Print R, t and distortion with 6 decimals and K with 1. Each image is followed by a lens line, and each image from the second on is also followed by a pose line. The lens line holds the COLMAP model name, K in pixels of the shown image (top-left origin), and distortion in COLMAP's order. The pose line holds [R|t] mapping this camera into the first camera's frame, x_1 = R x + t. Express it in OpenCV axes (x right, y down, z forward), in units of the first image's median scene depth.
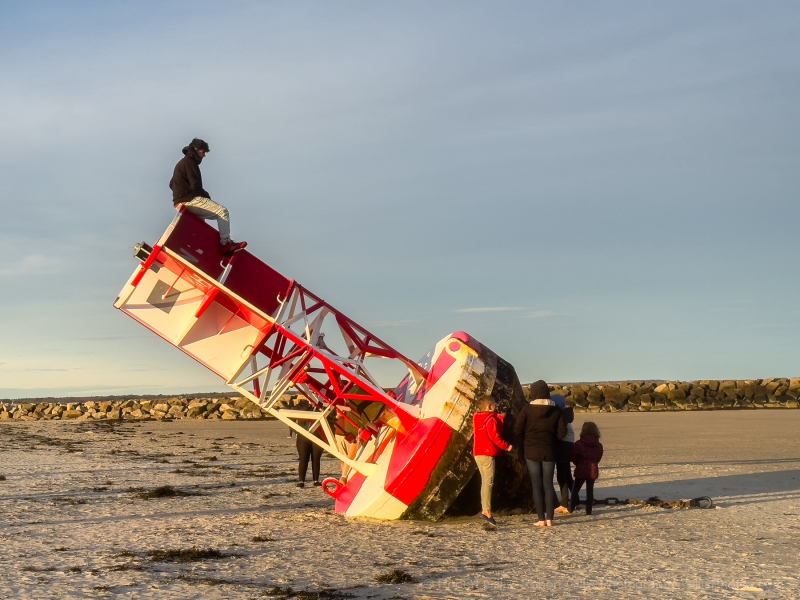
lens RADIAL K [[1426.4, 0, 396.3], [0, 1426.4, 296.5], [0, 0, 1]] dist [-0.116287, 0.000000]
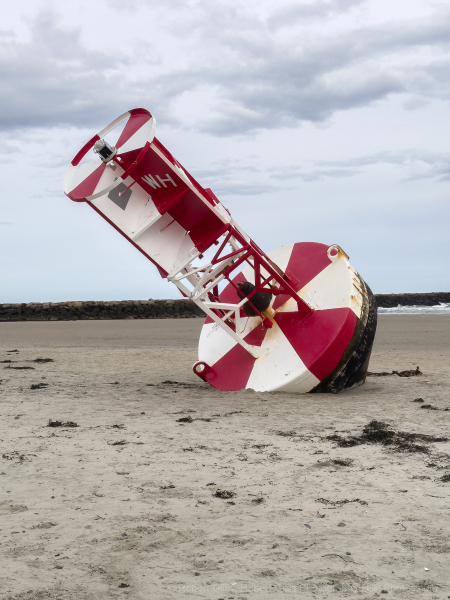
lens RADIAL K [[857.3, 0, 211.1], [0, 857.3, 296.8], [0, 0, 1]] dist [0.049494, 0.000000]
pose [[0.863393, 0.012392, 0.504379, -0.430774], [-0.036966, 0.998565, 0.038745, 0.049873], [-0.503175, -0.052097, 0.862613, 0.413369]]
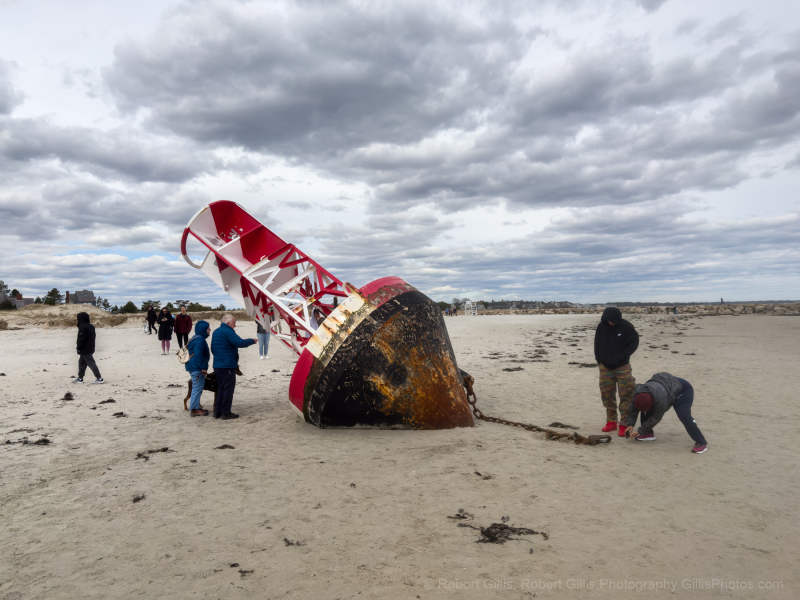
lens RADIAL K [[580.0, 0, 399.9], [0, 580.0, 312.6], [0, 0, 1]] dist [0.025974, -0.003582]
pose [[0.719569, 0.013179, -0.694296, 0.429915], [0.050194, 0.996217, 0.070931, 0.021976], [0.692605, -0.085890, 0.716185, 0.673861]]
